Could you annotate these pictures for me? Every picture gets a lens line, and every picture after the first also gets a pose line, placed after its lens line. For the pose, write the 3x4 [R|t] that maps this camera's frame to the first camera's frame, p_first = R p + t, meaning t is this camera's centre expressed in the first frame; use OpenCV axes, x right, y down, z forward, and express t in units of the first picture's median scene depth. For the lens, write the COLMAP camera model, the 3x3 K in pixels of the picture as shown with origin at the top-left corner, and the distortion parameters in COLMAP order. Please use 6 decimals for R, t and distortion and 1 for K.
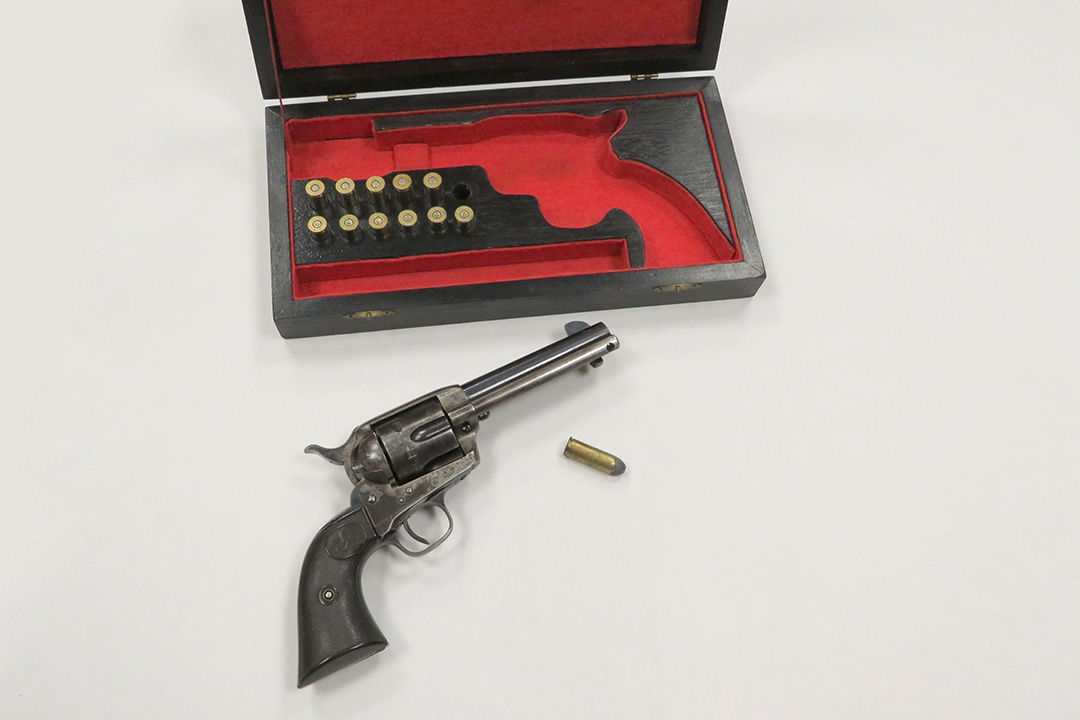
lens RADIAL K [[803.5, 0, 540.0], [0, 803.5, 360.0], [0, 0, 1]] dist [-0.052390, -0.000717]
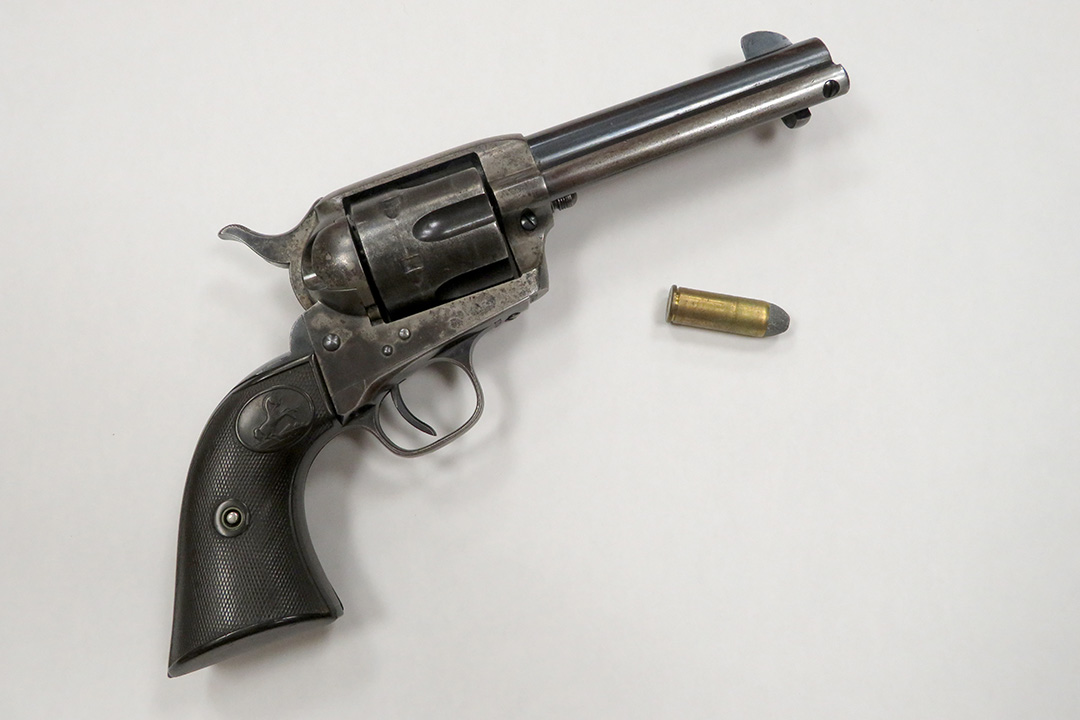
lens RADIAL K [[1157.3, 0, 537.9], [0, 1157.3, 360.2], [0, 0, 1]] dist [-0.062490, -0.000295]
pose [[0.989170, 0.113570, -0.092979, -0.006770], [-0.091018, 0.971595, 0.218447, 0.008913], [0.115147, -0.207619, 0.971409, 0.269098]]
